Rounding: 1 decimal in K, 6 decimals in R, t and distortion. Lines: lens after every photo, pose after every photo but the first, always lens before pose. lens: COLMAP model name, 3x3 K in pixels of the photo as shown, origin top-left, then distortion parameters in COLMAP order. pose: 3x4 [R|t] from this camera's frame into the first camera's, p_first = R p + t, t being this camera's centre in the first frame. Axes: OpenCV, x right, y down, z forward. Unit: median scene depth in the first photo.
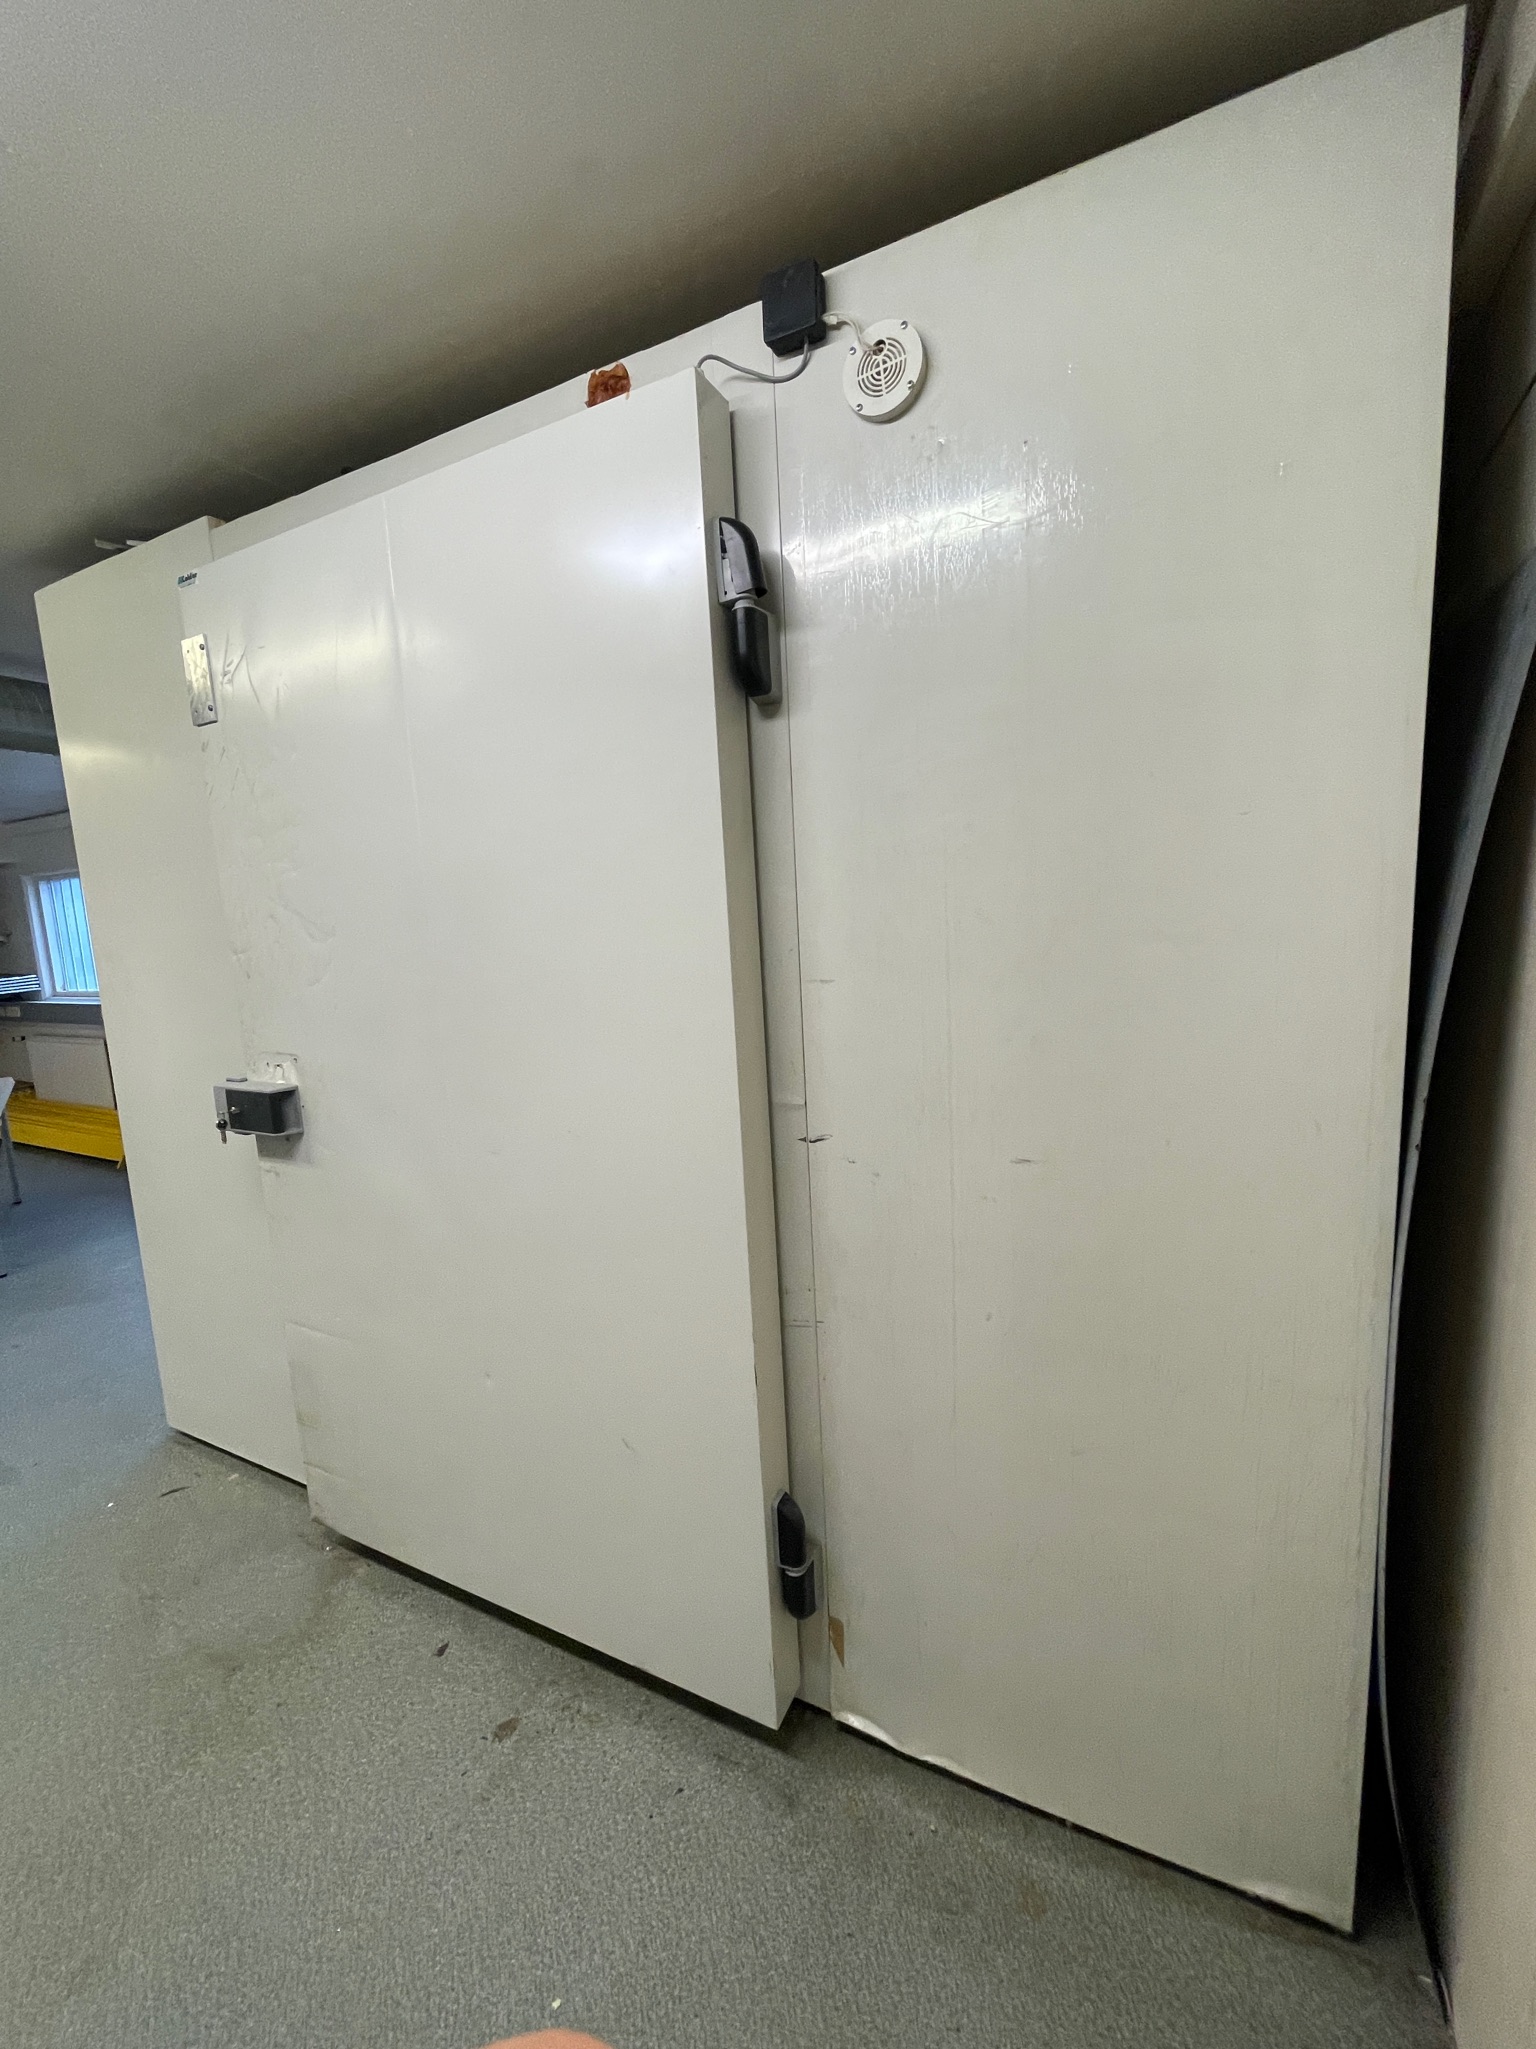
lens RADIAL K [[825.7, 0, 785.6], [0, 825.7, 1030.2], [0, 0, 1]] dist [-0.005764, -0.001383]
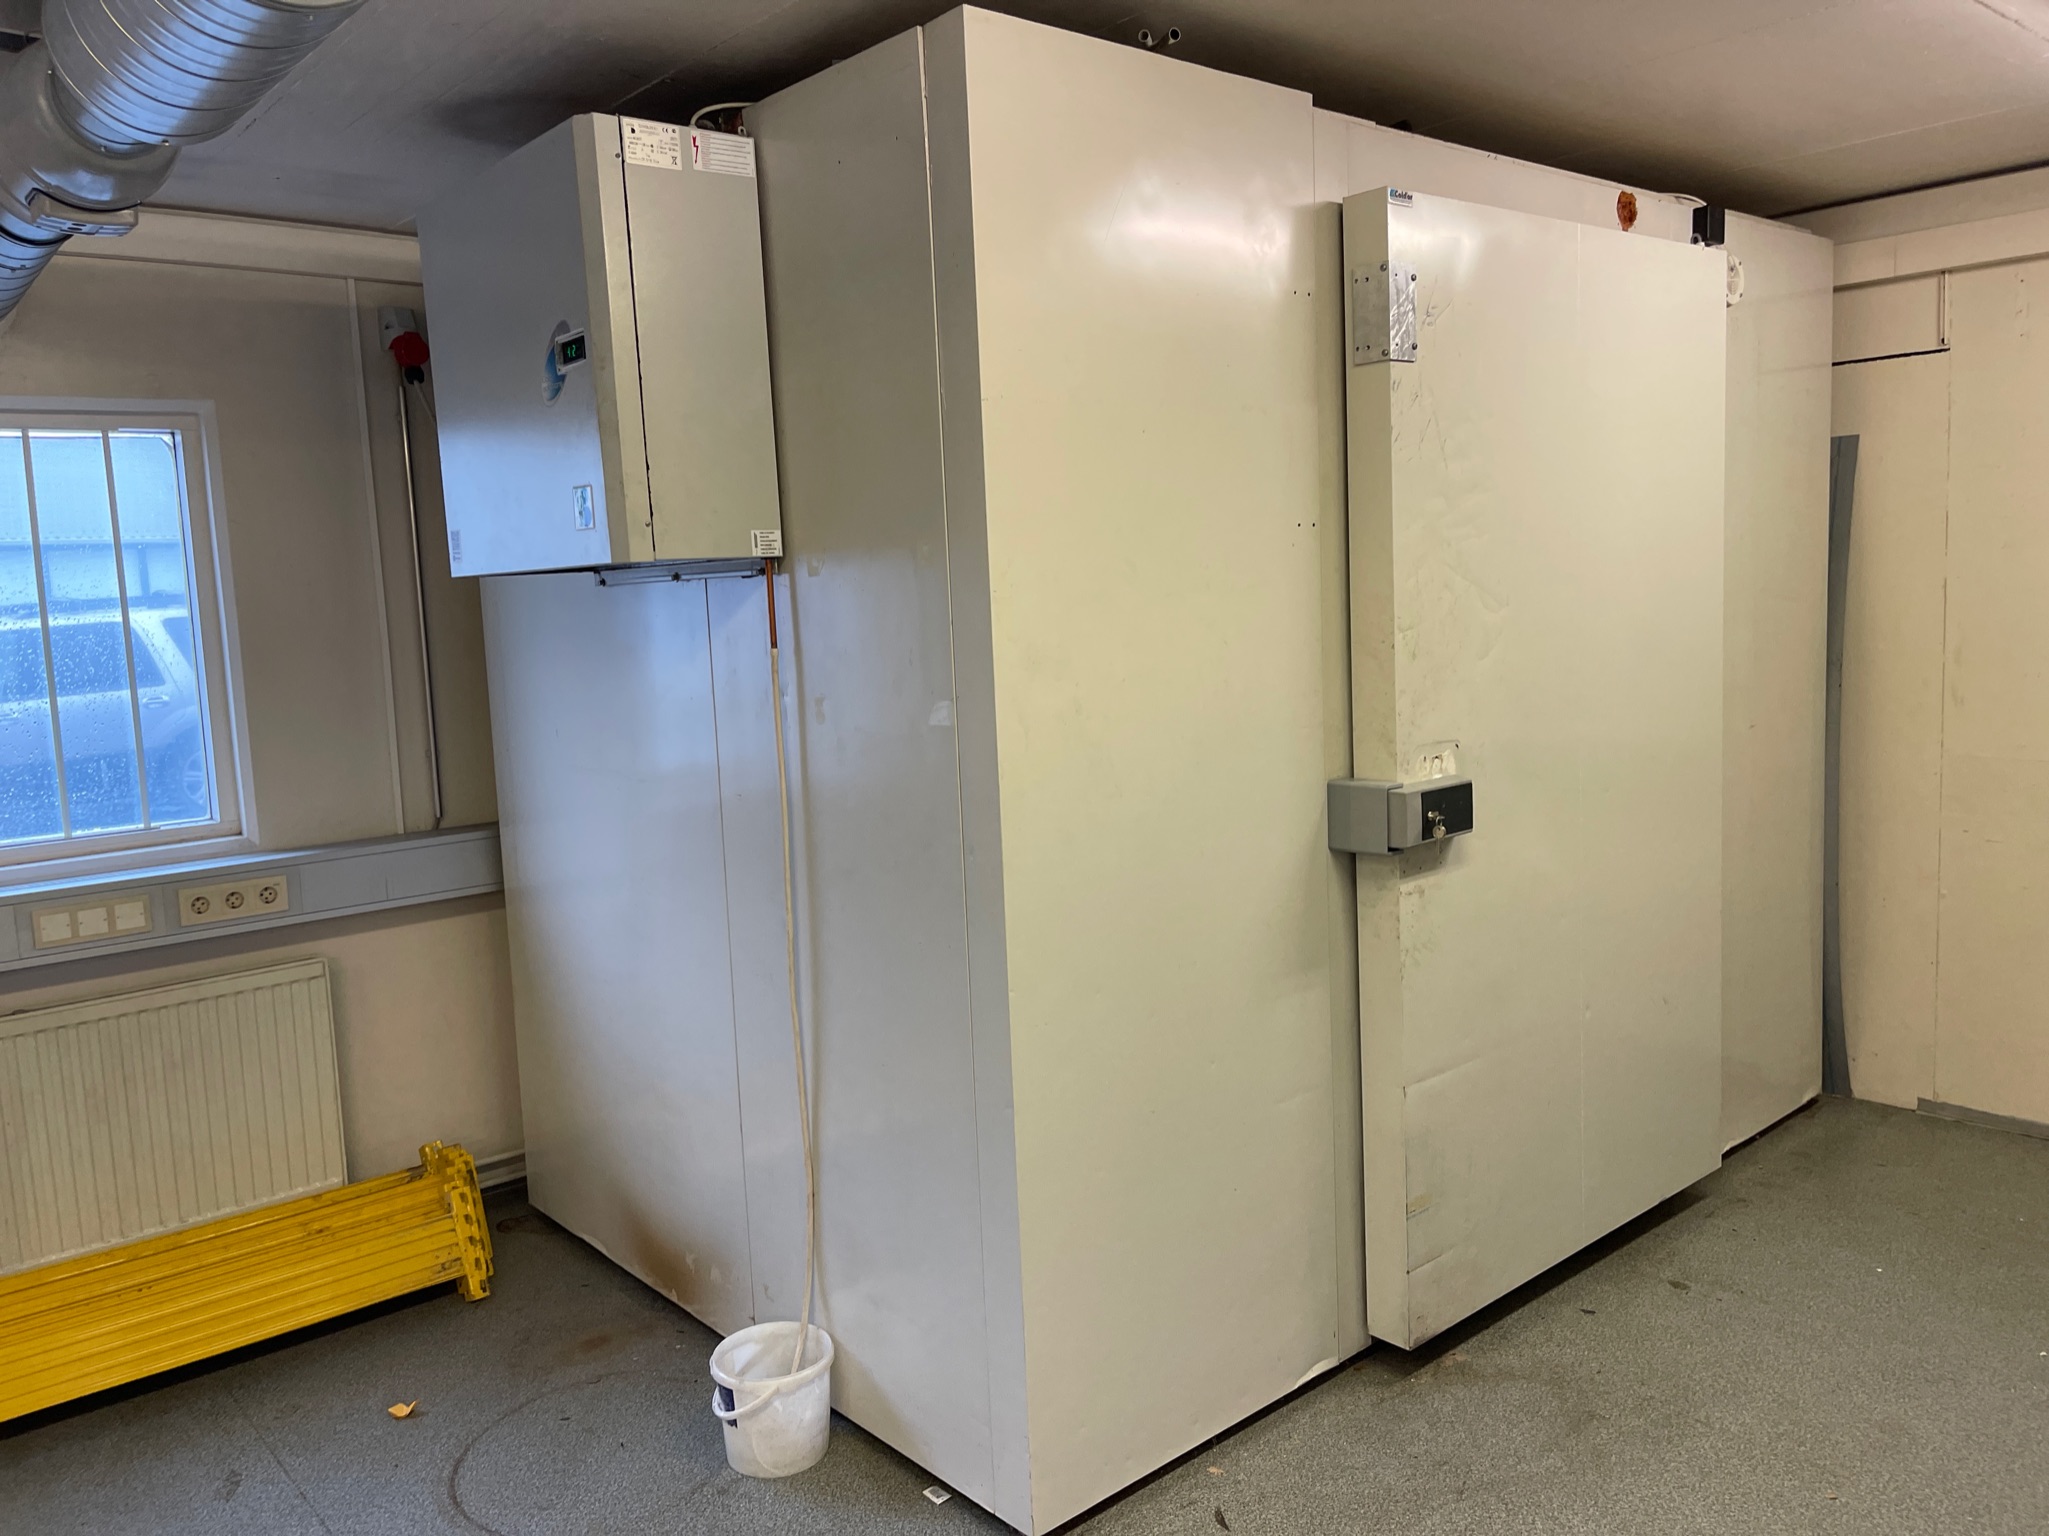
lens RADIAL K [[1543.1, 0, 1018.6], [0, 1543.1, 751.3], [0, 0, 1]] dist [0.022831, -0.037698]
pose [[0.393080, -0.082602, 0.915787, -2.452913], [0.161726, 0.986642, 0.019575, -0.071361], [-0.905170, 0.140412, 0.401188, 0.804023]]
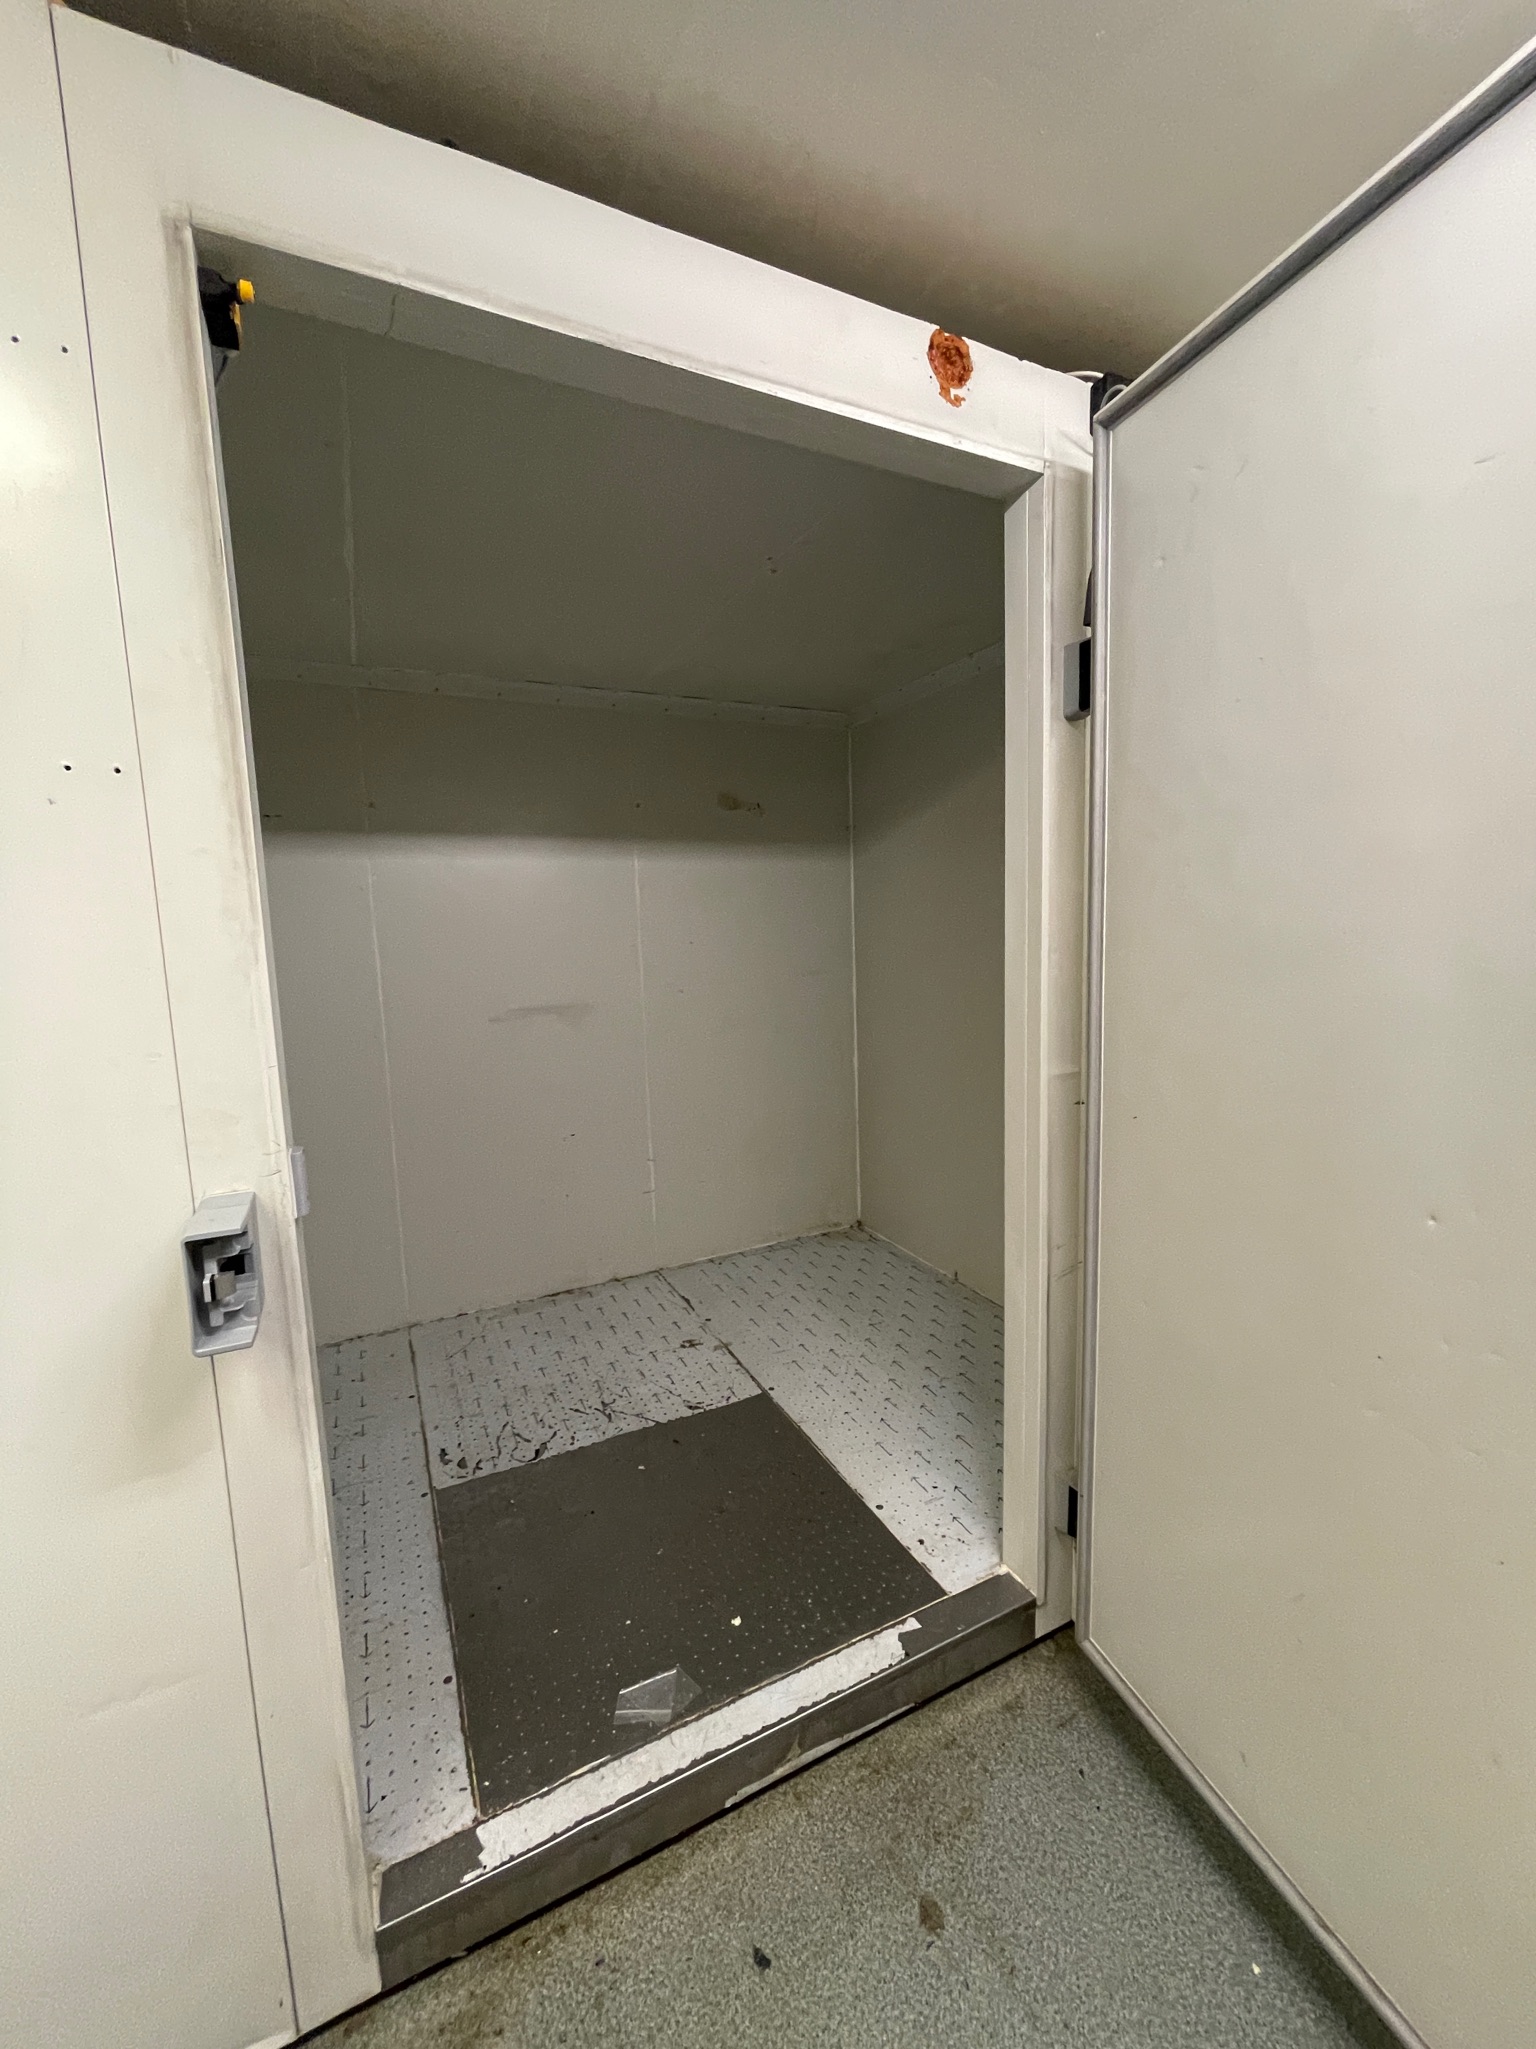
lens RADIAL K [[825.7, 0, 772.1], [0, 825.7, 1036.5], [0, 0, 1]] dist [-0.005764, -0.001383]
pose [[0.598451, -0.080155, 0.797139, -0.930953], [0.124738, 0.992171, 0.006119, -0.015312], [-0.791389, 0.095772, 0.603764, 0.524864]]
